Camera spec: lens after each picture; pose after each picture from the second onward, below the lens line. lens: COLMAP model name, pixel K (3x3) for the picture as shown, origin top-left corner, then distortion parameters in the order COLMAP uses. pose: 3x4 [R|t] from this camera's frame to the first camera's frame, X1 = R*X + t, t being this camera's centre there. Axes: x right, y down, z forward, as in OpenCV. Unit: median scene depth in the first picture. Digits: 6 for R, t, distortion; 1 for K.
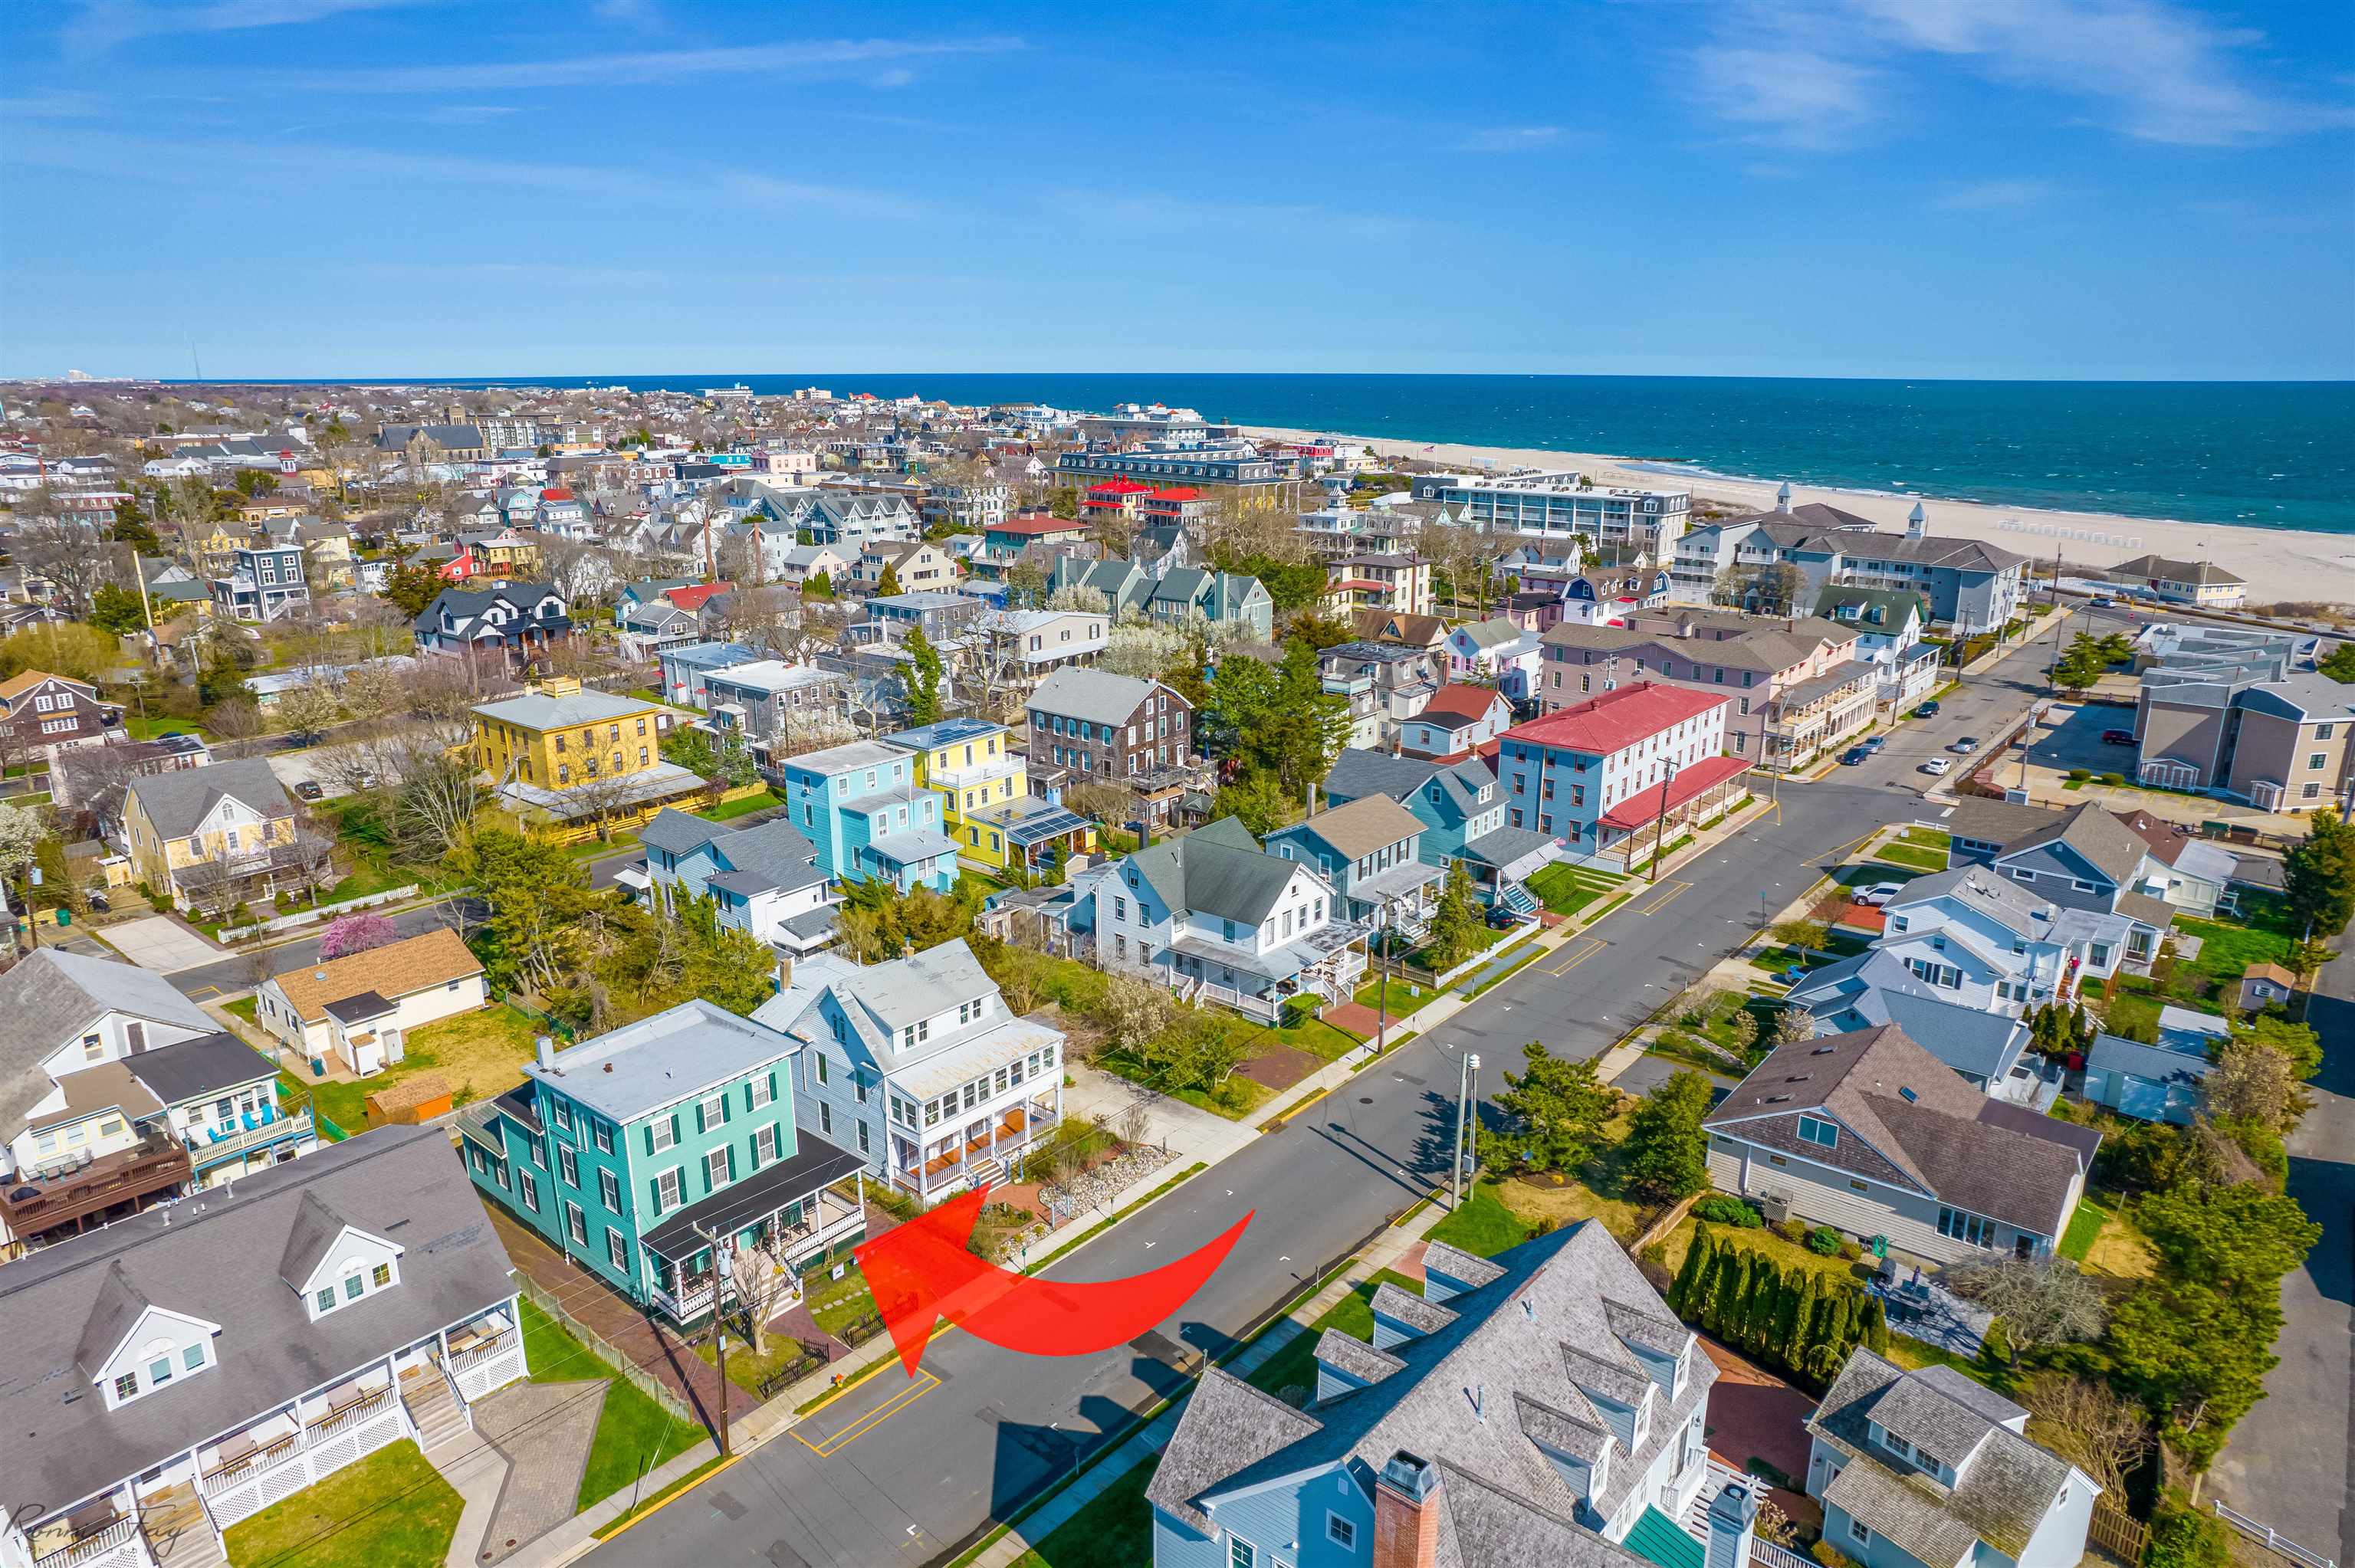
lens RADIAL K [[1514.0, 0, 1177.5], [0, 1514.0, 784.0], [0, 0, 1]] dist [-0.064250, 0.062277]
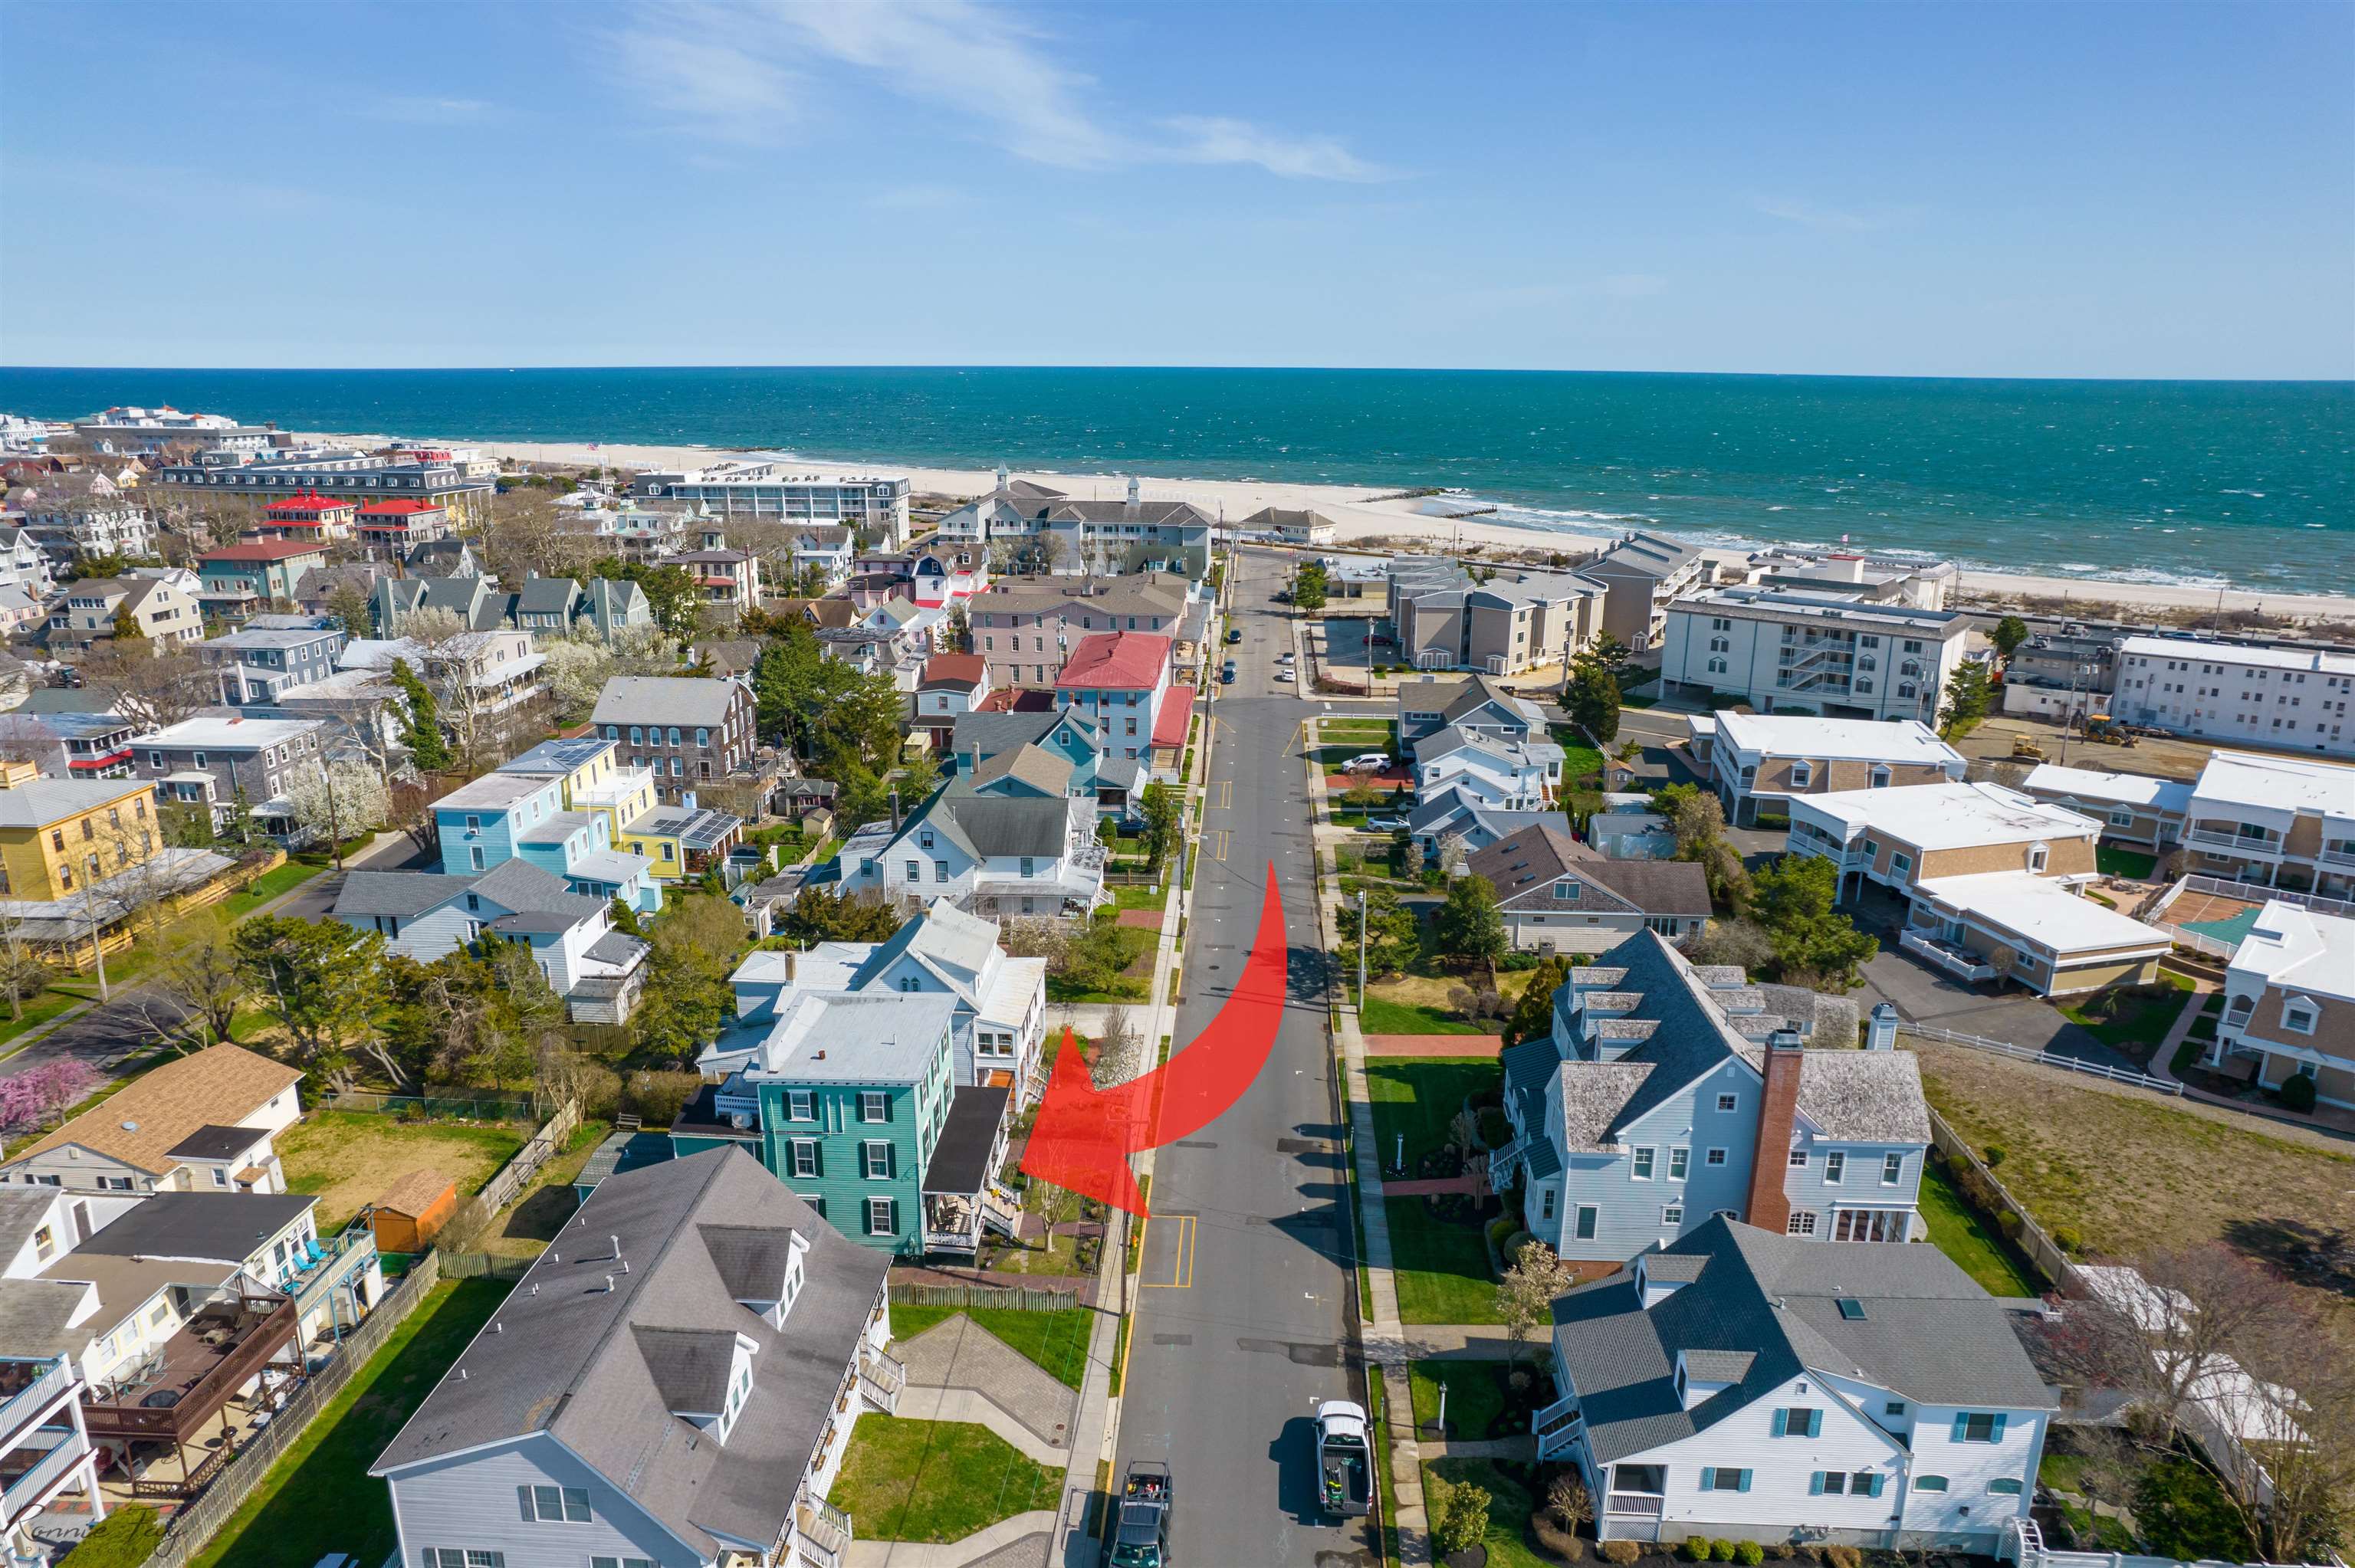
lens RADIAL K [[1514.0, 0, 1177.5], [0, 1514.0, 784.0], [0, 0, 1]] dist [-0.064250, 0.062277]
pose [[0.802183, -0.158681, 0.575606, -0.370019], [0.155215, 0.986315, 0.055591, -0.007697], [-0.576551, 0.044749, 0.815835, -0.000947]]
